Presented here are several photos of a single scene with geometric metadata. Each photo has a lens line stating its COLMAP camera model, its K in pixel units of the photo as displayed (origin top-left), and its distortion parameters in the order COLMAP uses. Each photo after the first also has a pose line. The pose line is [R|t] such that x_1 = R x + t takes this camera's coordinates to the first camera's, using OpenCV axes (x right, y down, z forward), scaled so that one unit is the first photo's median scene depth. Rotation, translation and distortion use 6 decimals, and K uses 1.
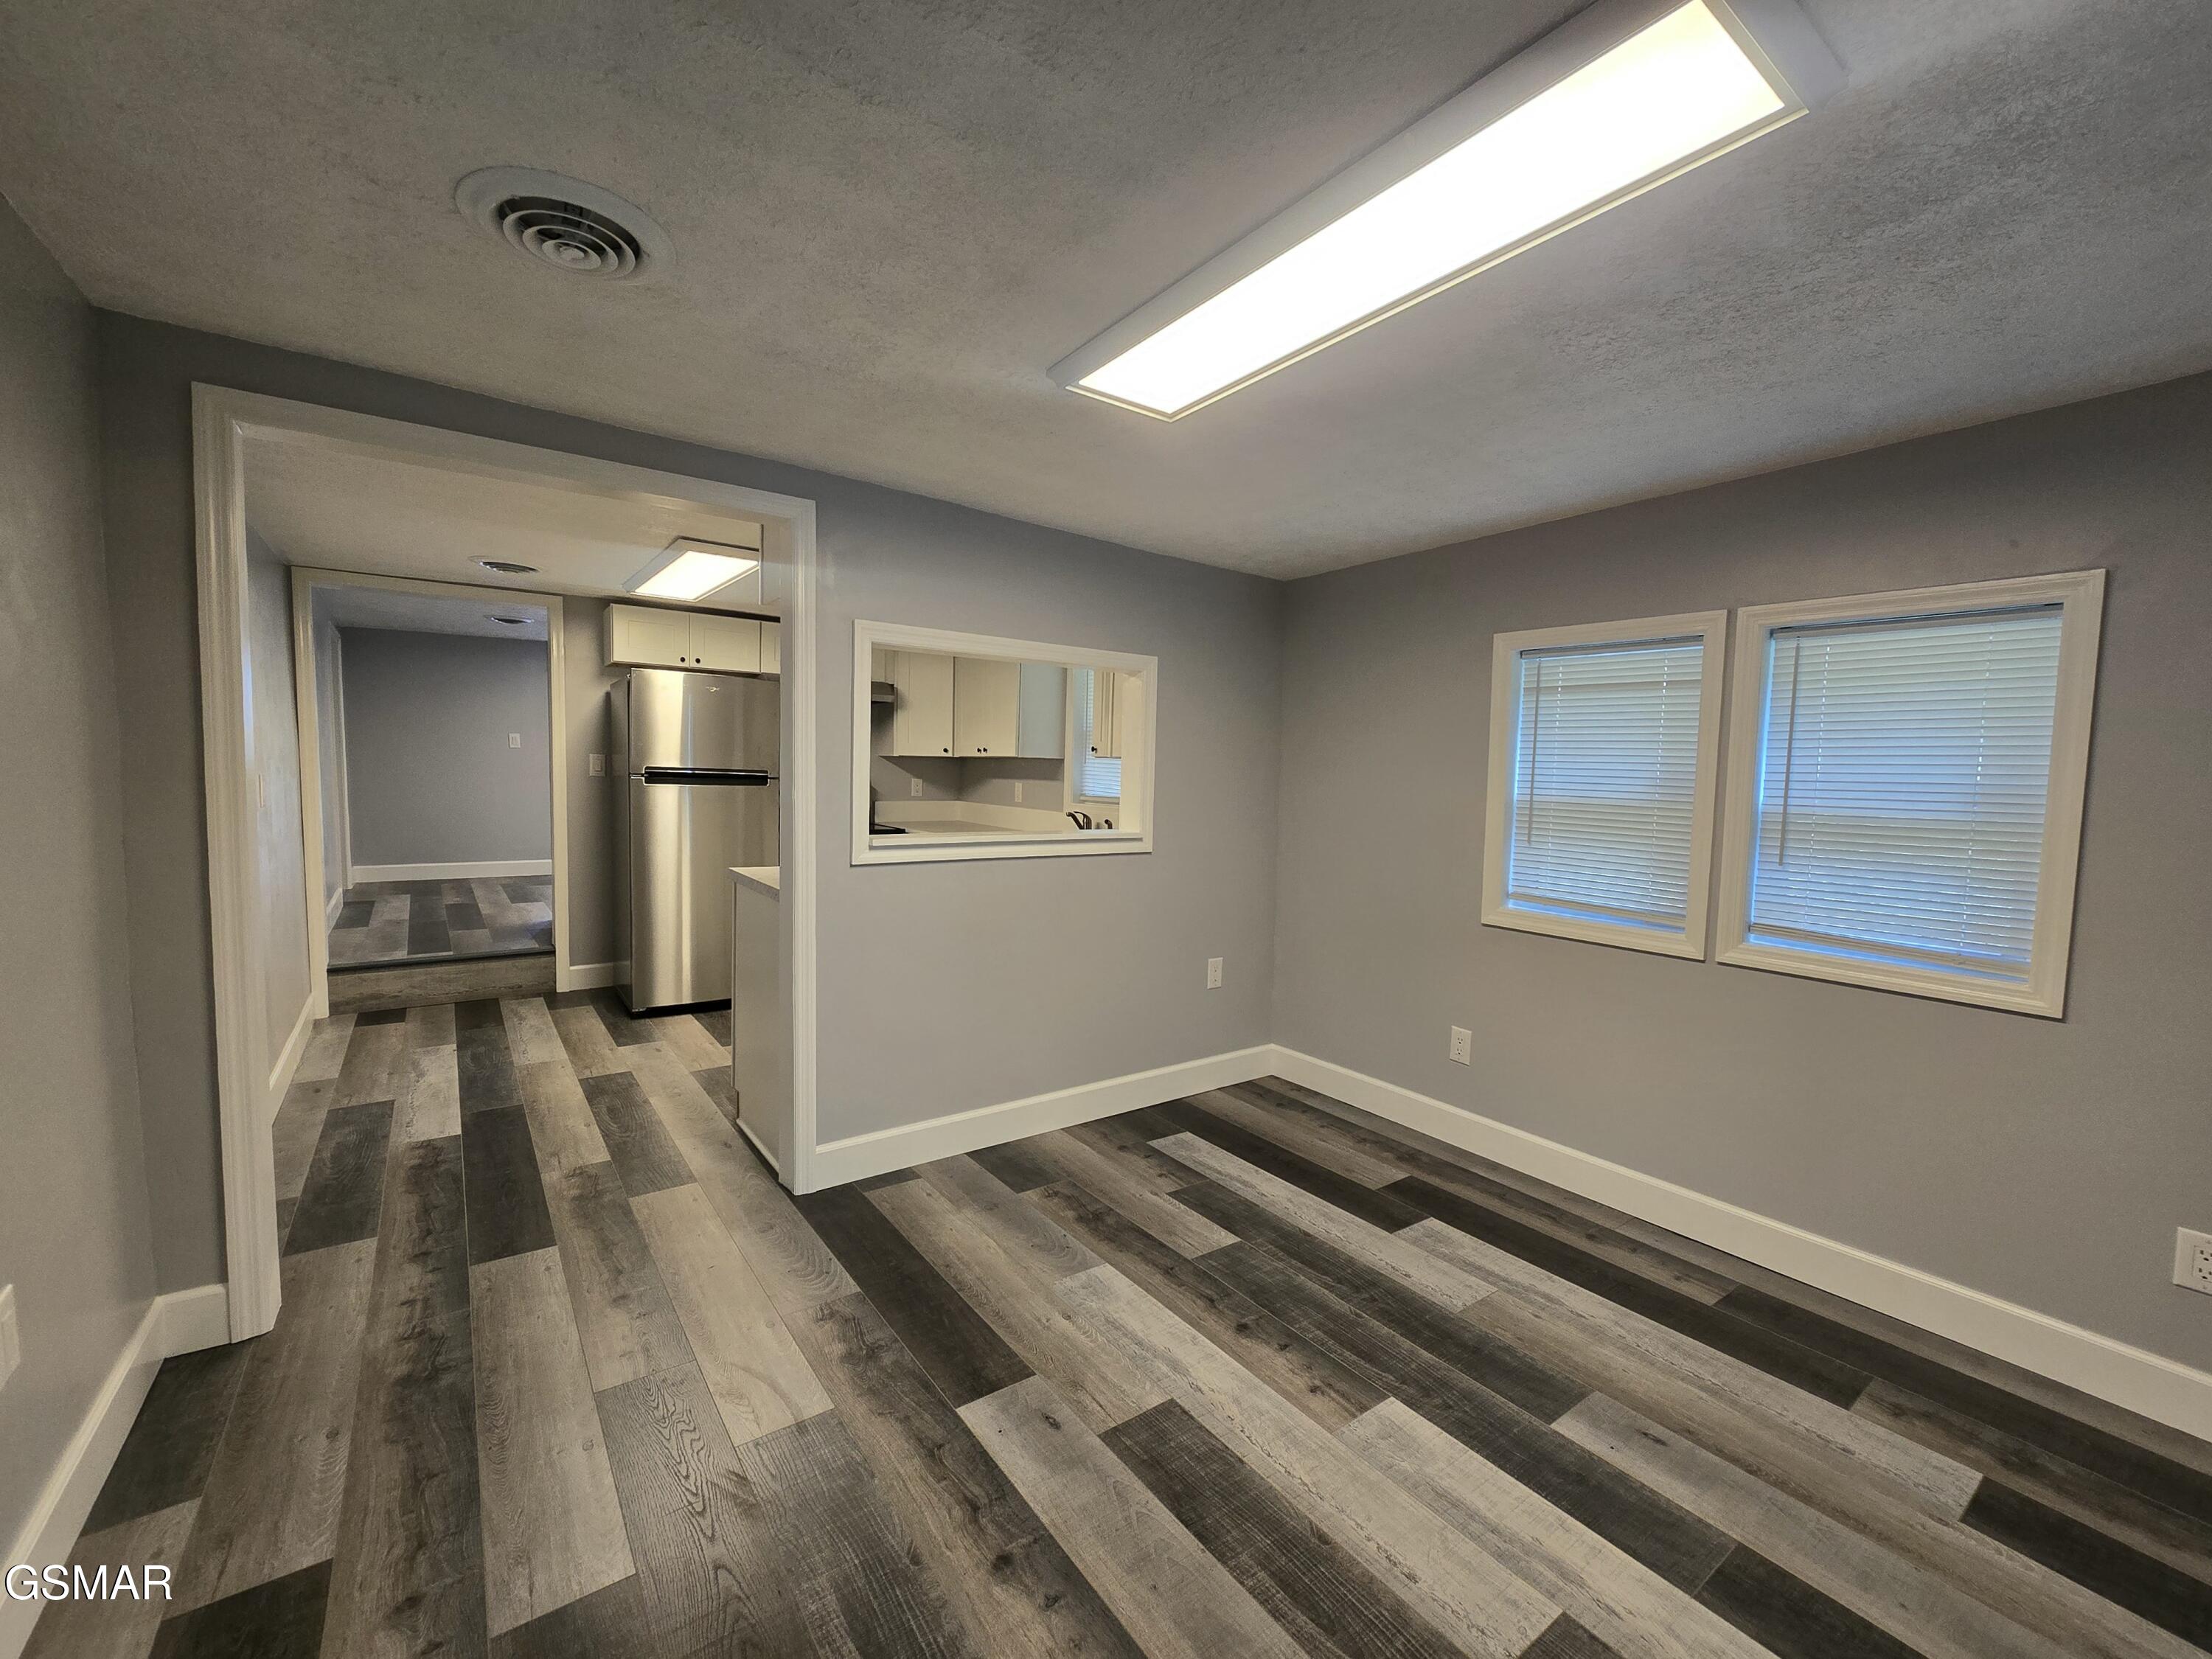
lens RADIAL K [[905.3, 0, 1106.4], [0, 905.3, 825.5], [0, 0, 1]] dist [-0.003136, -0.000621]
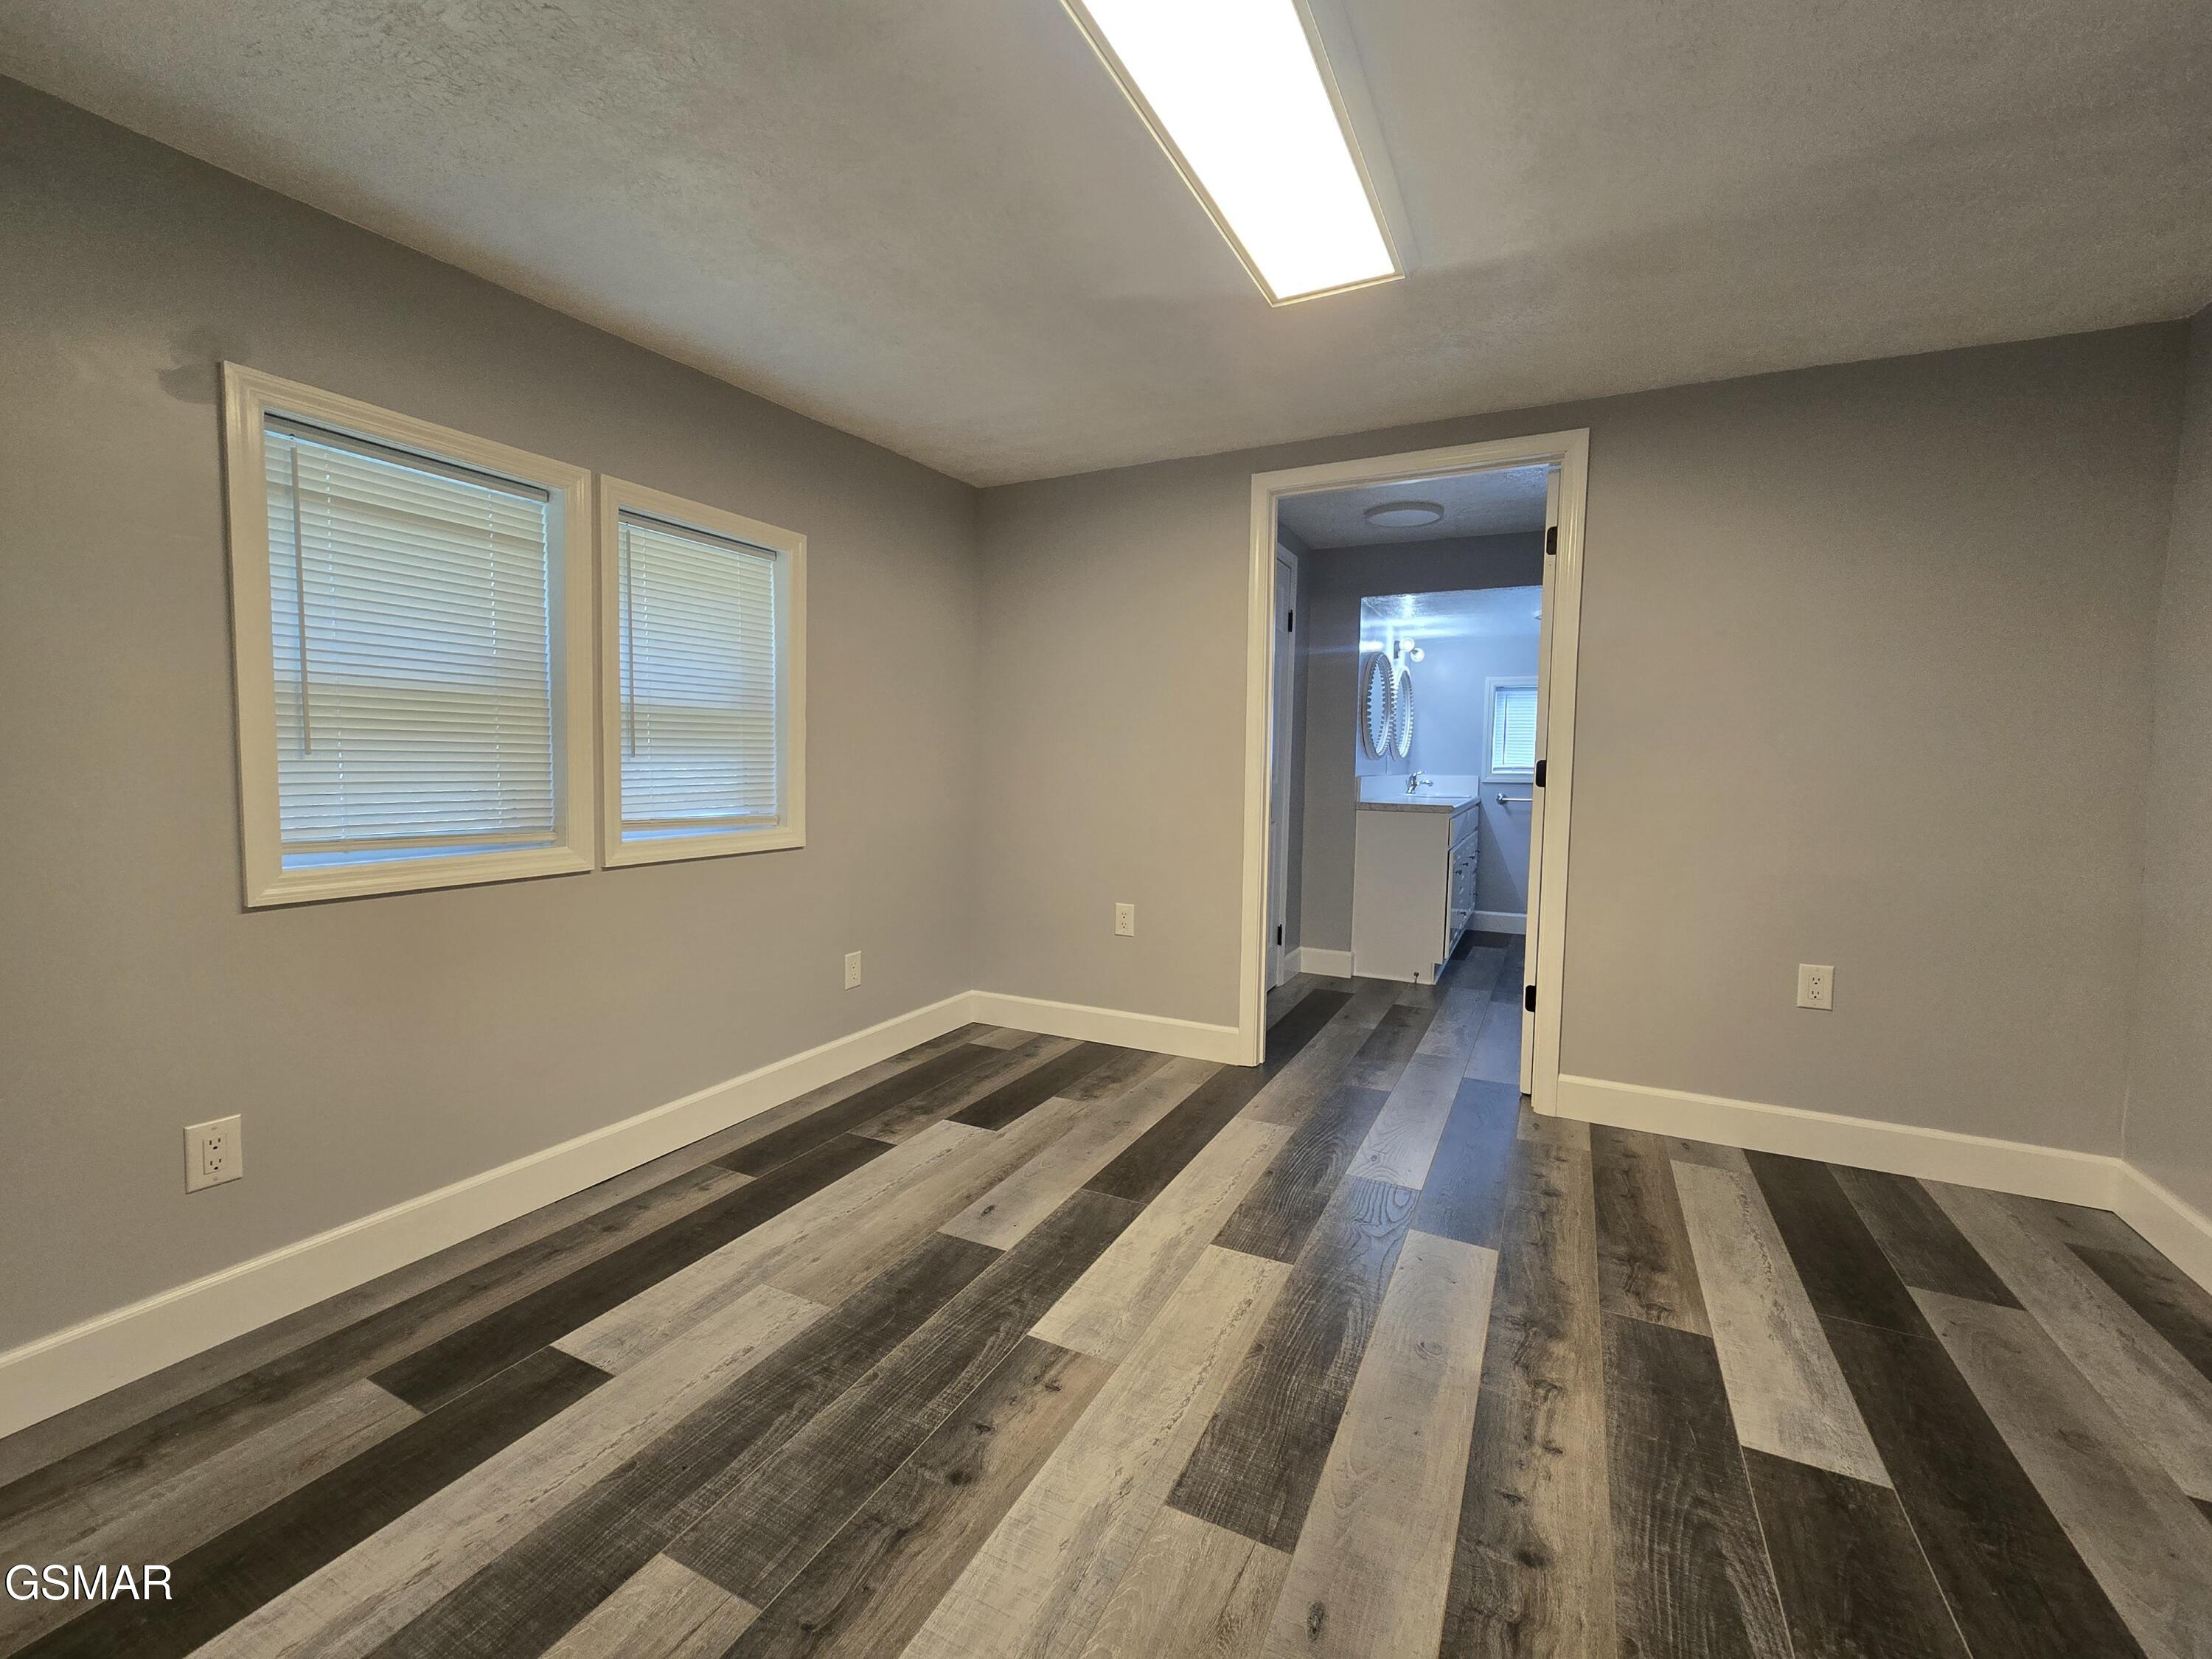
lens RADIAL K [[905.3, 0, 1106.4], [0, 905.3, 825.5], [0, 0, 1]] dist [-0.003136, -0.000621]
pose [[-0.443813, -0.102676, 0.890217, -0.443122], [0.031687, 0.990995, 0.130097, 0.007574], [-0.895559, 0.085947, -0.436563, 1.188676]]
